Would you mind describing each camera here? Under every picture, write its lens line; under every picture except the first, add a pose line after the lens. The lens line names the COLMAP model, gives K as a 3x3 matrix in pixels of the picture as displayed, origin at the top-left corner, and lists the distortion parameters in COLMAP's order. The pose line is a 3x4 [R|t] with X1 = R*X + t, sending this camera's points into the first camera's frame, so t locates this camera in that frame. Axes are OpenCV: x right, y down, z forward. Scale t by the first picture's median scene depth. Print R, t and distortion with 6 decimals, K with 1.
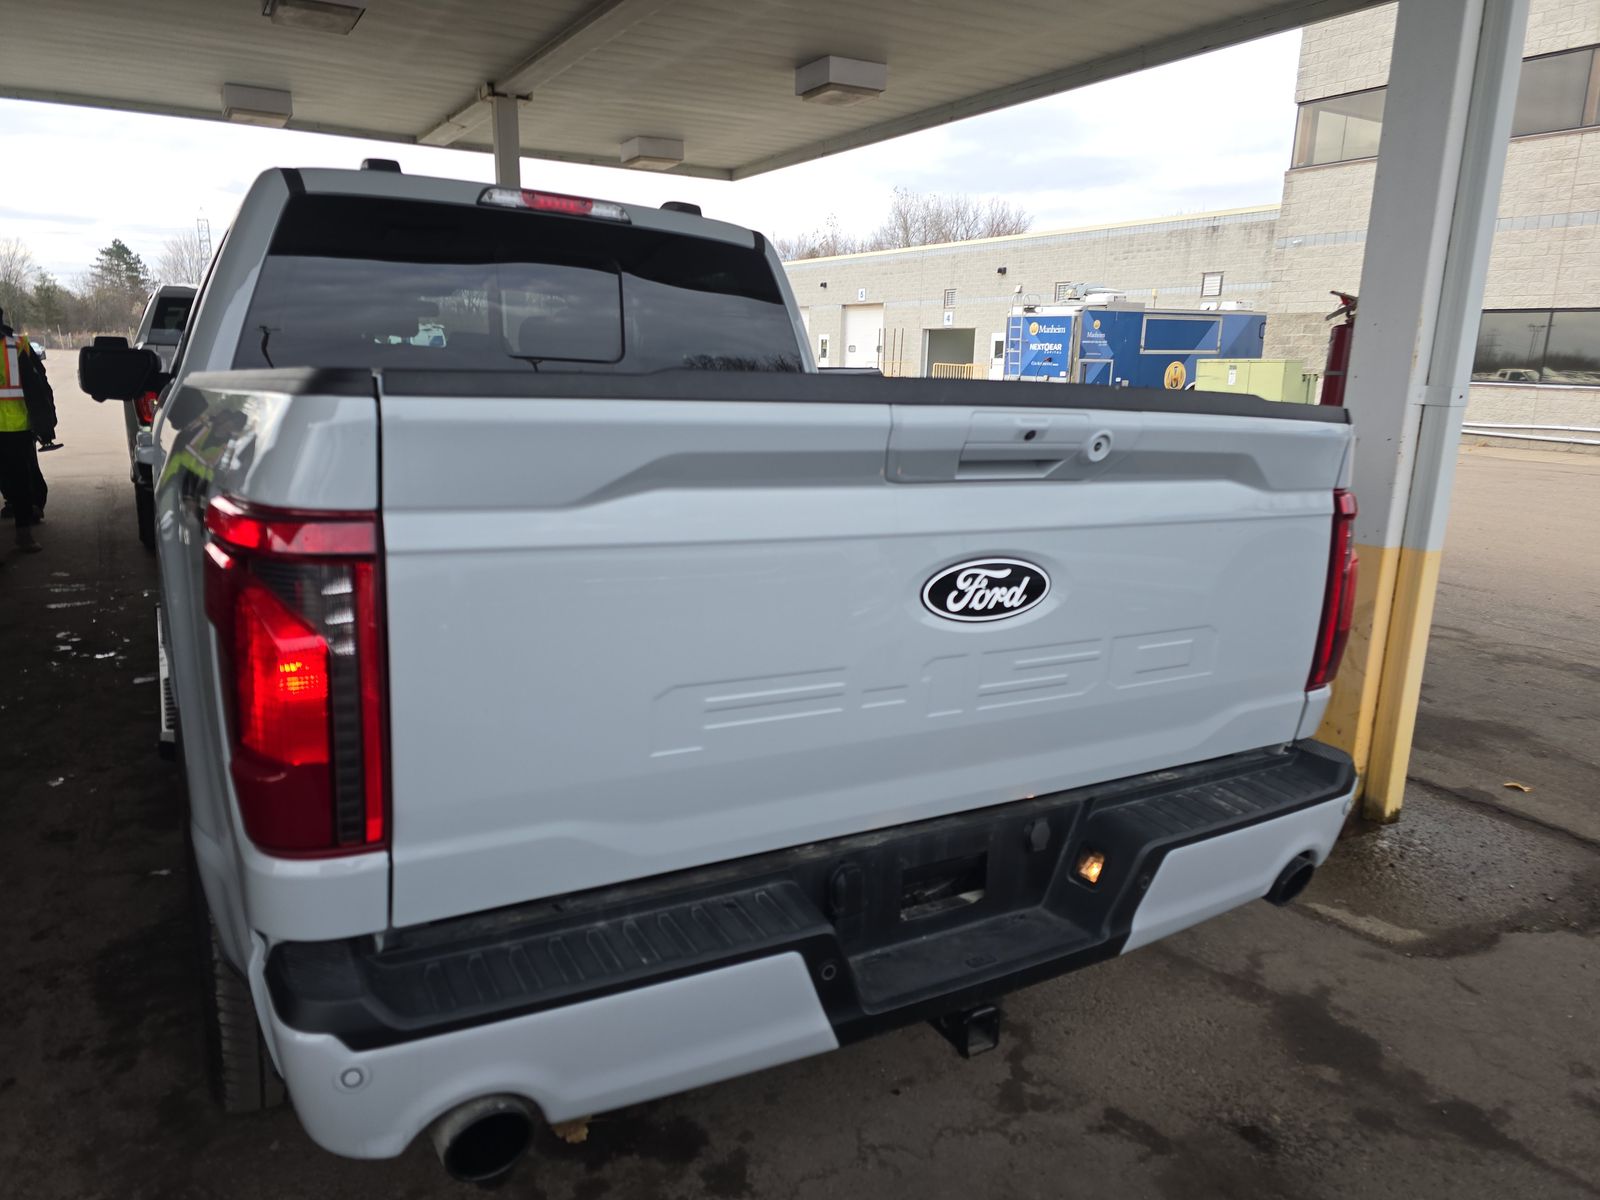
lens RADIAL K [[1084.7, 0, 800.0], [0, 1084.7, 600.0], [0, 0, 1]] dist [0.071226, -0.056295]
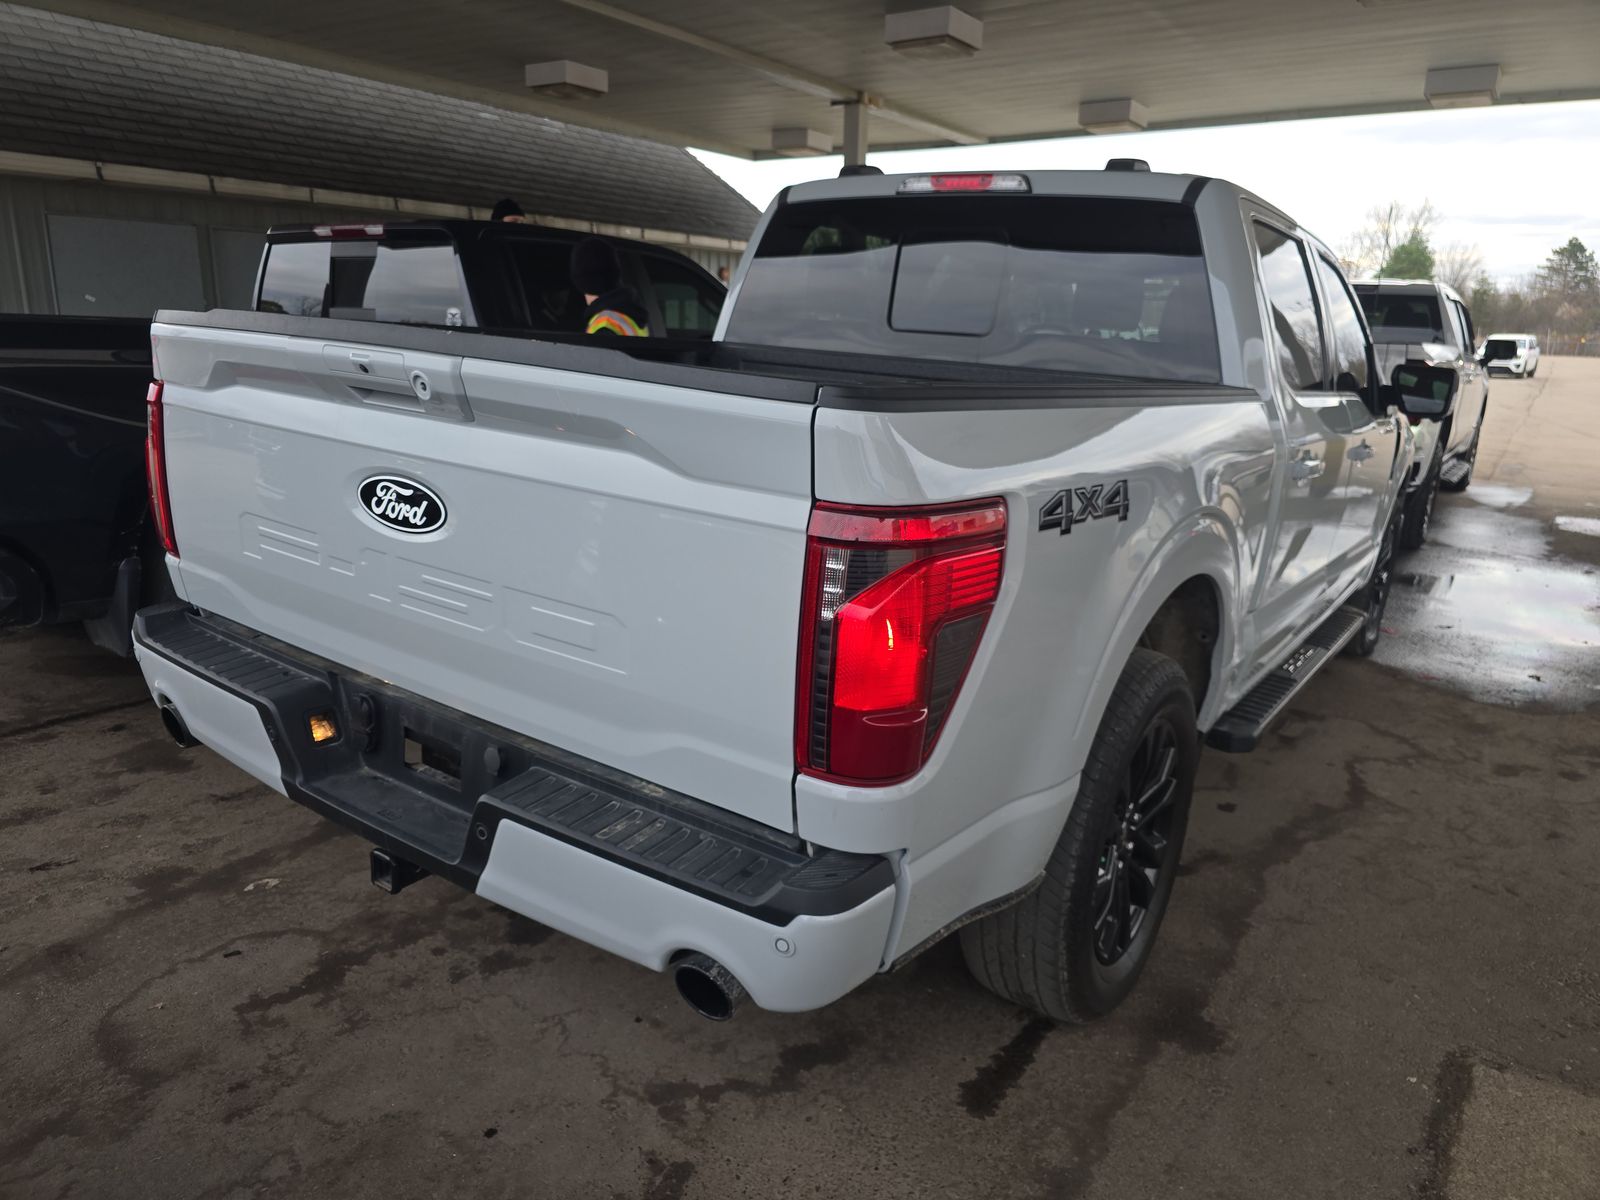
lens RADIAL K [[1106.9, 0, 793.9], [0, 1106.9, 604.1], [0, 0, 1]] dist [0.055968, -0.051111]
pose [[0.392931, 0.219186, -0.893064, 0.980841], [-0.222484, 0.964984, 0.138948, -0.113488], [0.892248, 0.144096, 0.427938, 0.600283]]
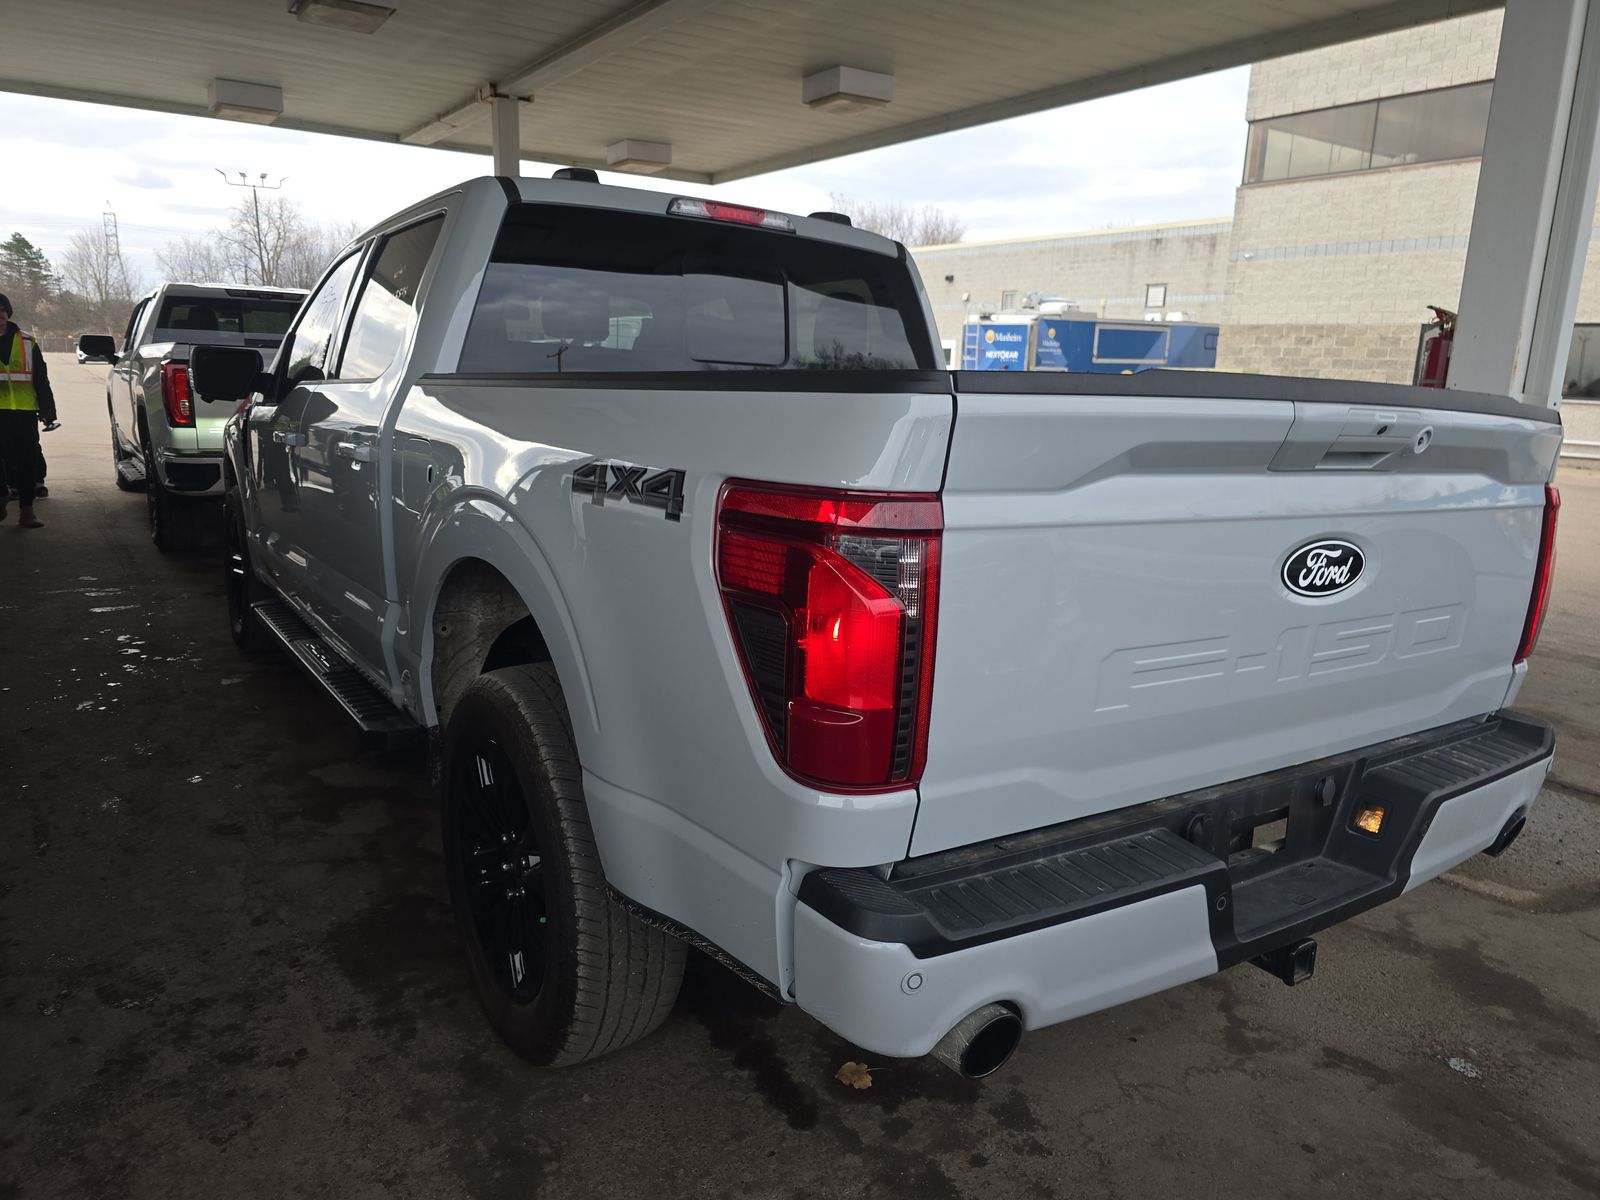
lens RADIAL K [[1106.9, 0, 793.9], [0, 1106.9, 604.1], [0, 0, 1]] dist [0.055968, -0.051111]
pose [[0.997826, -0.004934, 0.065722, -0.308113], [0.005273, 0.999974, -0.004990, 0.021087], [-0.065695, 0.005326, 0.997826, -0.080434]]
